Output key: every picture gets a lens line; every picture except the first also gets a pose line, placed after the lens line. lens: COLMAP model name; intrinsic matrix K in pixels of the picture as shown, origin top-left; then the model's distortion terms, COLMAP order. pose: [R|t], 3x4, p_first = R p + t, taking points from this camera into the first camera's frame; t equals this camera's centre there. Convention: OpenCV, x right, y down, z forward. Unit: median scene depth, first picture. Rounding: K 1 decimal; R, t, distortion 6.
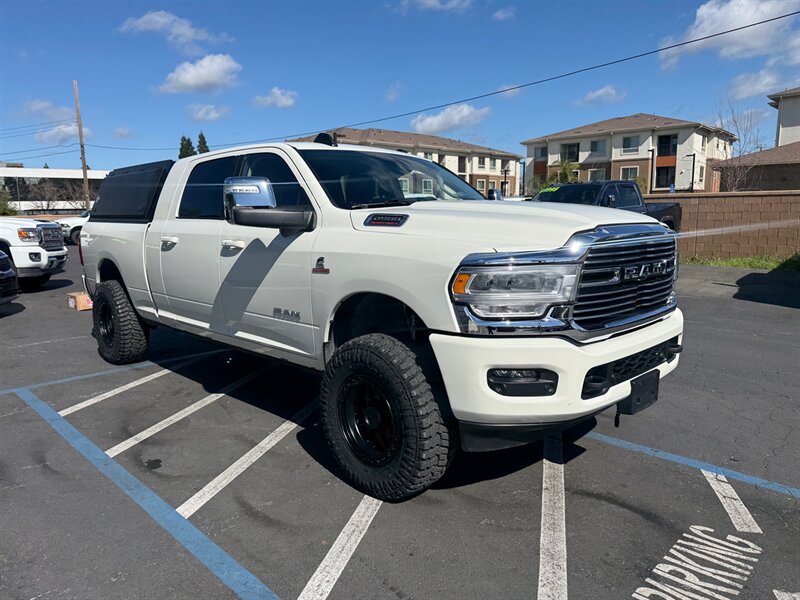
lens RADIAL K [[581.1, 0, 385.3], [0, 581.1, 292.0], [0, 0, 1]] dist [0.002887, -0.000100]
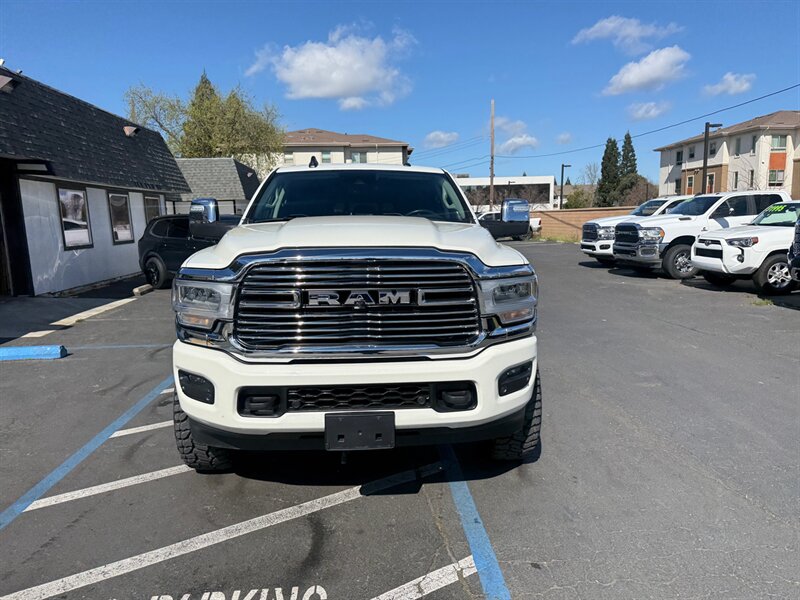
lens RADIAL K [[567.0, 0, 400.0], [0, 567.0, 300.0], [0, 0, 1]] dist [-0.002383, -0.002057]
pose [[0.748224, 0.094157, -0.656731, 1.011819], [-0.082565, 0.995398, 0.048644, -0.076871], [0.658289, 0.017826, 0.752554, 0.370948]]
